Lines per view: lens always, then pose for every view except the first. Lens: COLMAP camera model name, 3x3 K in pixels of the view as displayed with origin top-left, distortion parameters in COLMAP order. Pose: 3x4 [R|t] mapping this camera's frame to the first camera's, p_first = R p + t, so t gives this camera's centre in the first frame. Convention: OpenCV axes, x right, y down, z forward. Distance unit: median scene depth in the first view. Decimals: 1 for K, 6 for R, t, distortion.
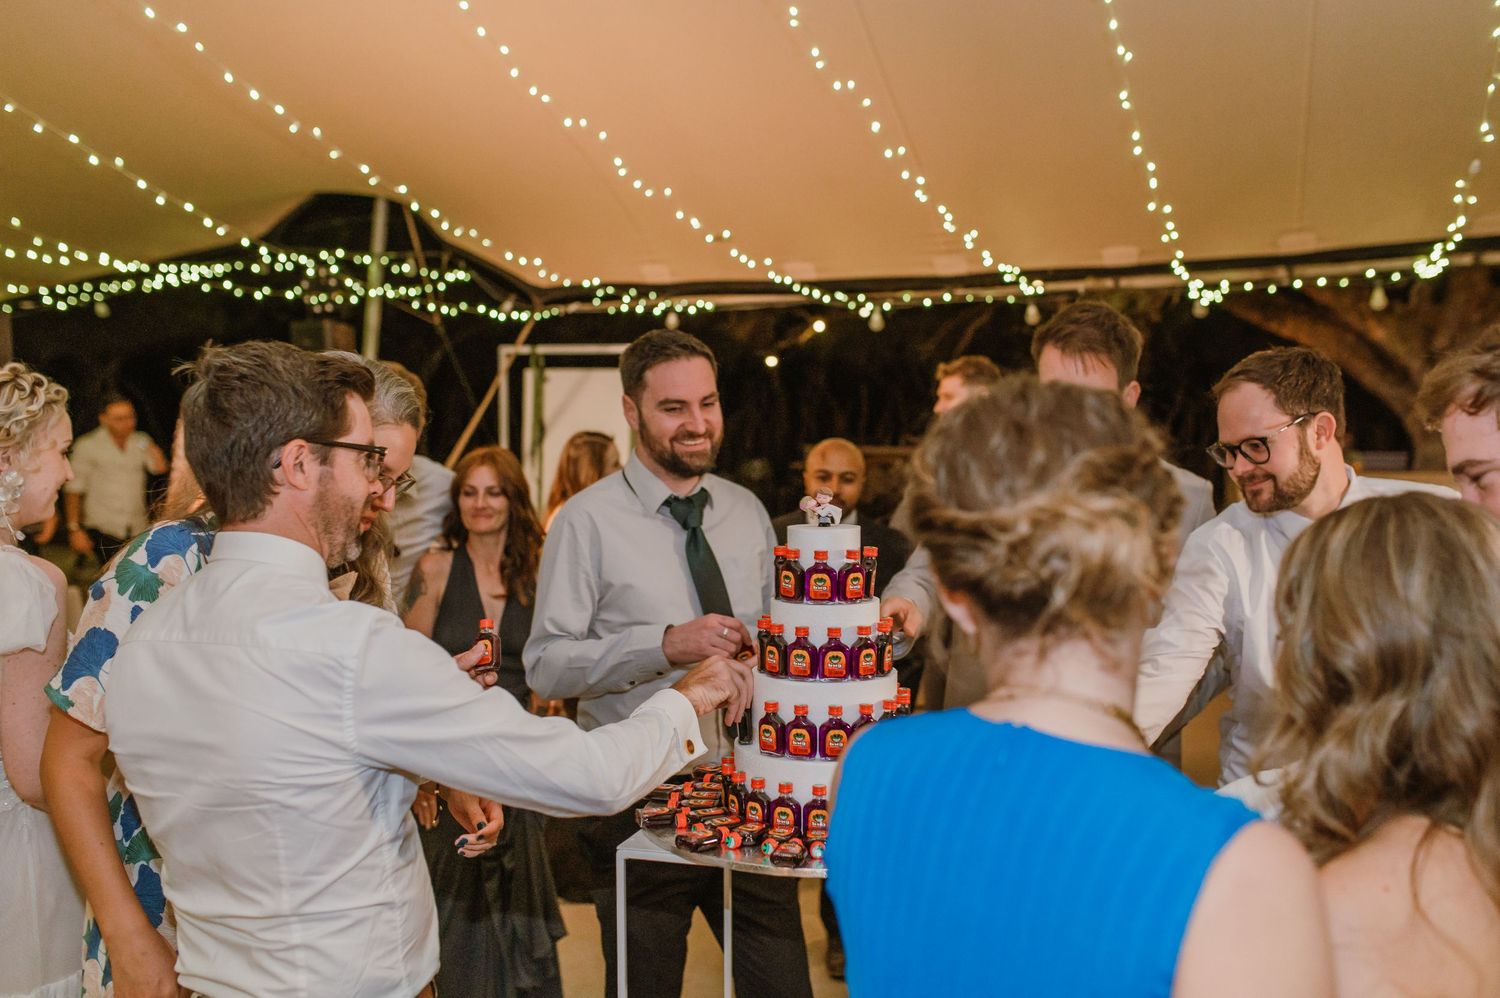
lens RADIAL K [[1474.0, 0, 754.7], [0, 1474.0, 499.1], [0, 0, 1]] dist [-0.021109, 0.000000]
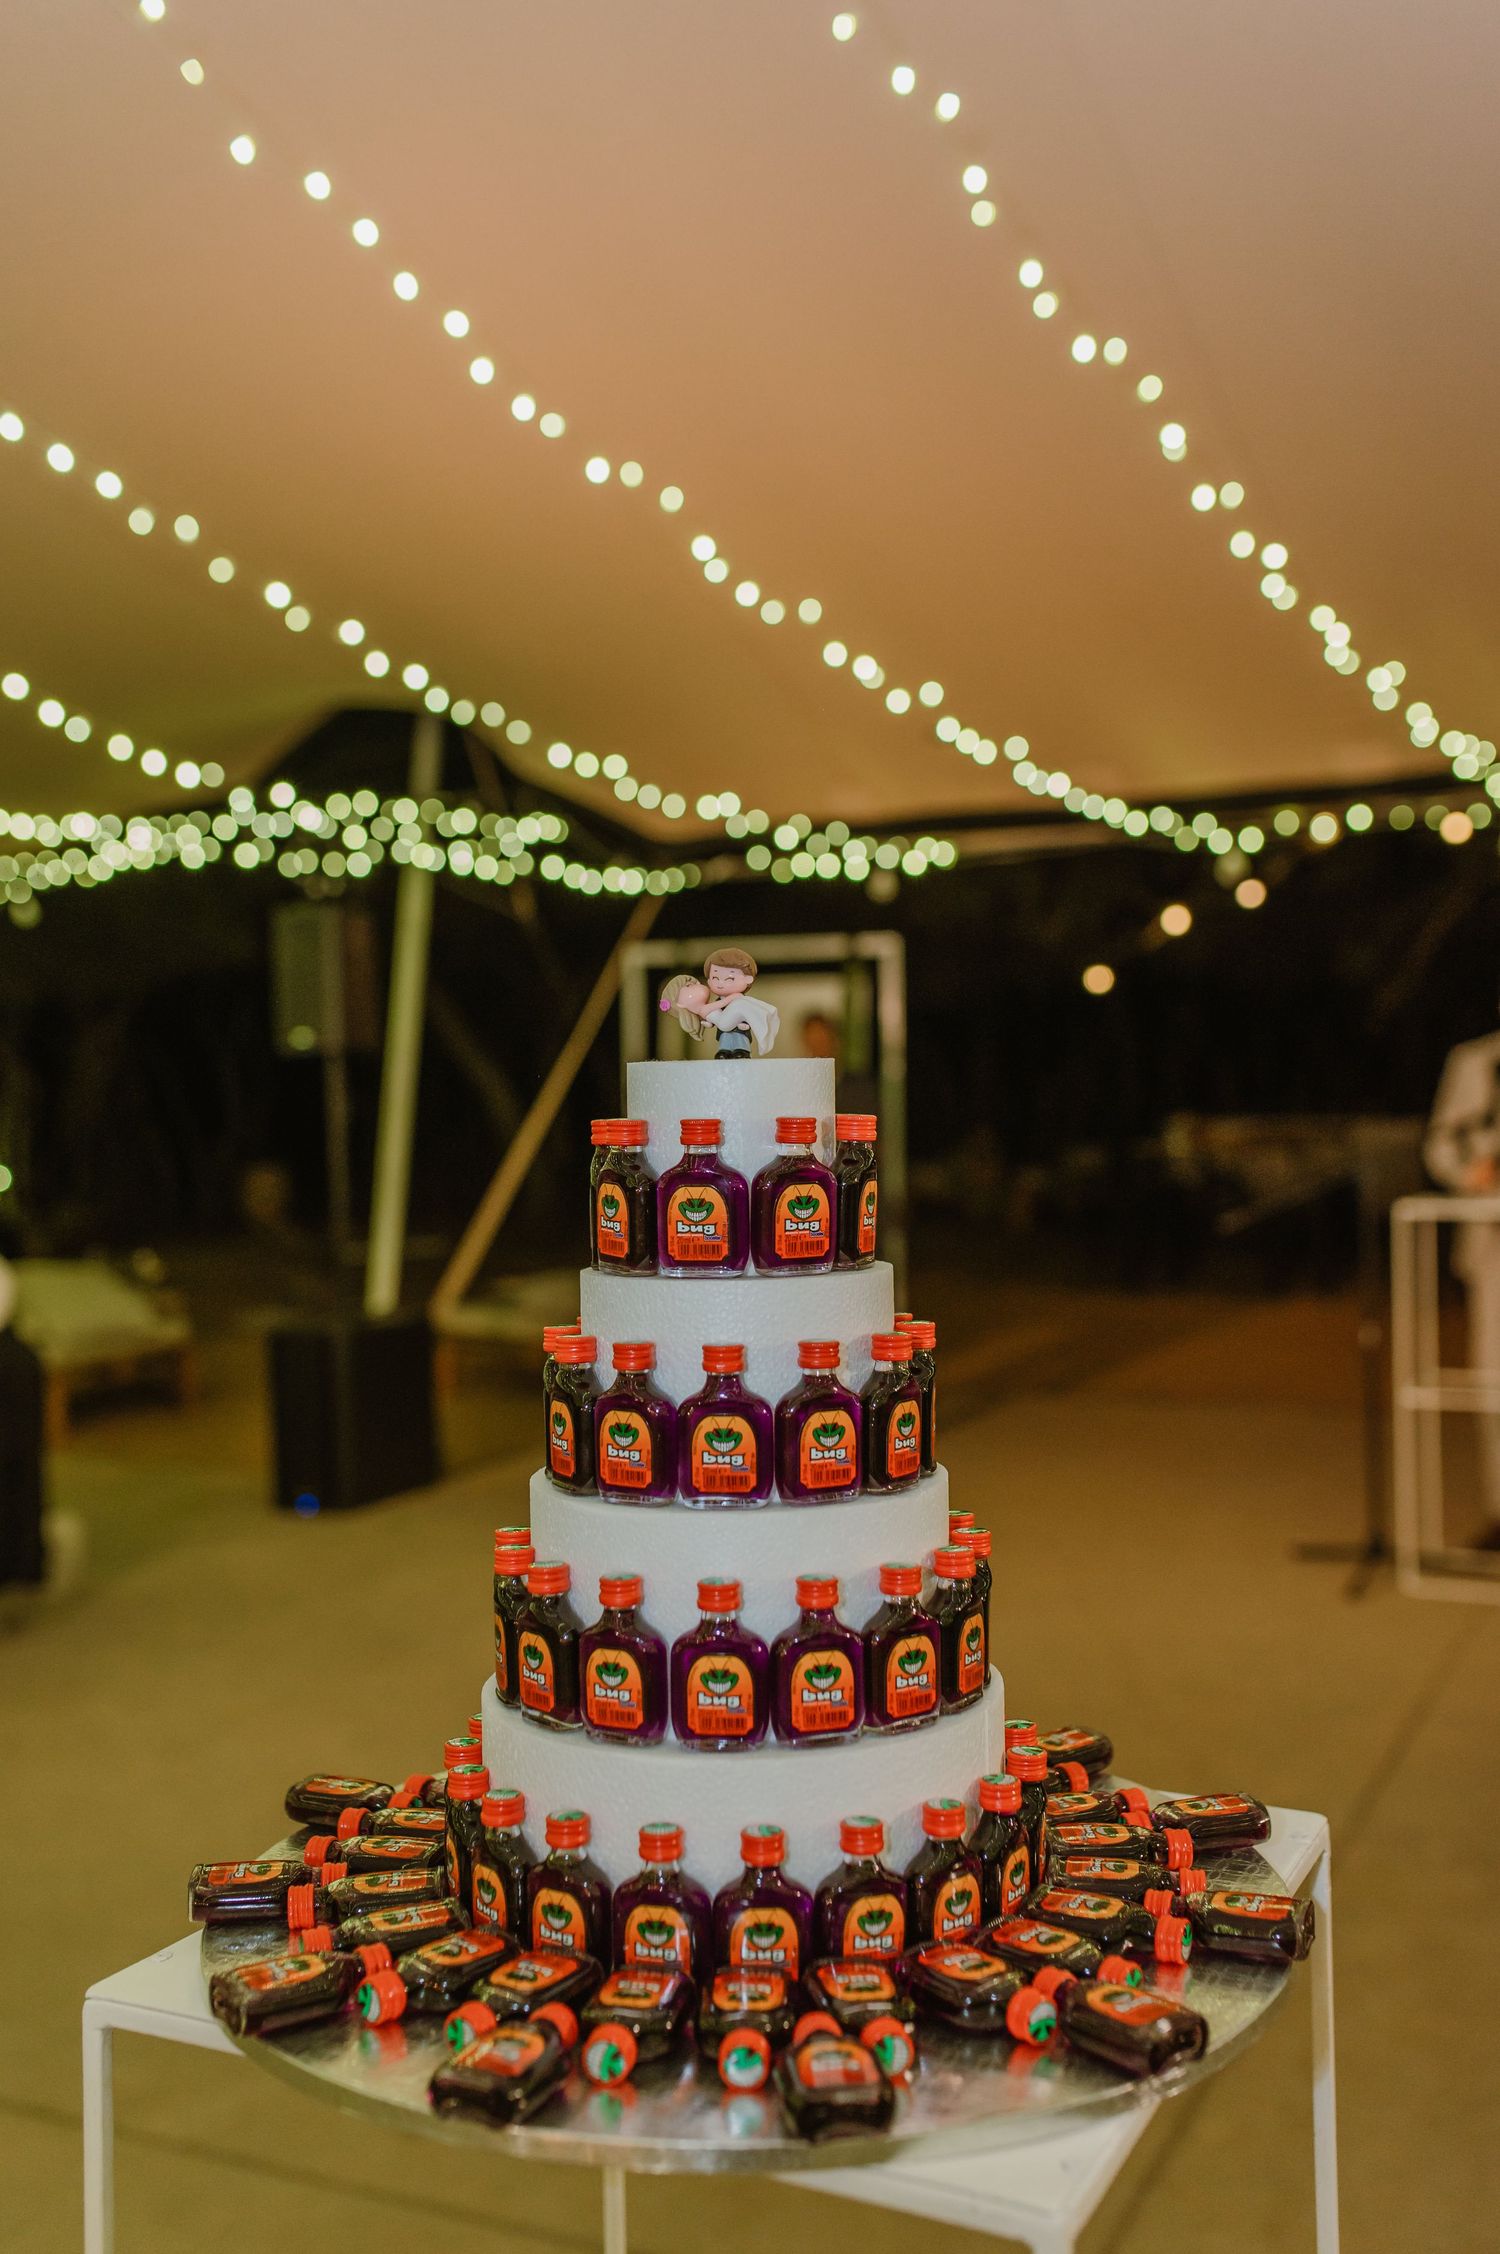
lens RADIAL K [[2214.9, 0, 737.0], [0, 2214.9, 1125.9], [0, 0, 1]] dist [-0.021109, 0.000000]
pose [[0.985175, -0.016673, -0.170740, 0.140262], [0.008850, 0.998880, -0.046478, 0.060161], [0.171323, 0.044278, 0.984219, 0.498017]]
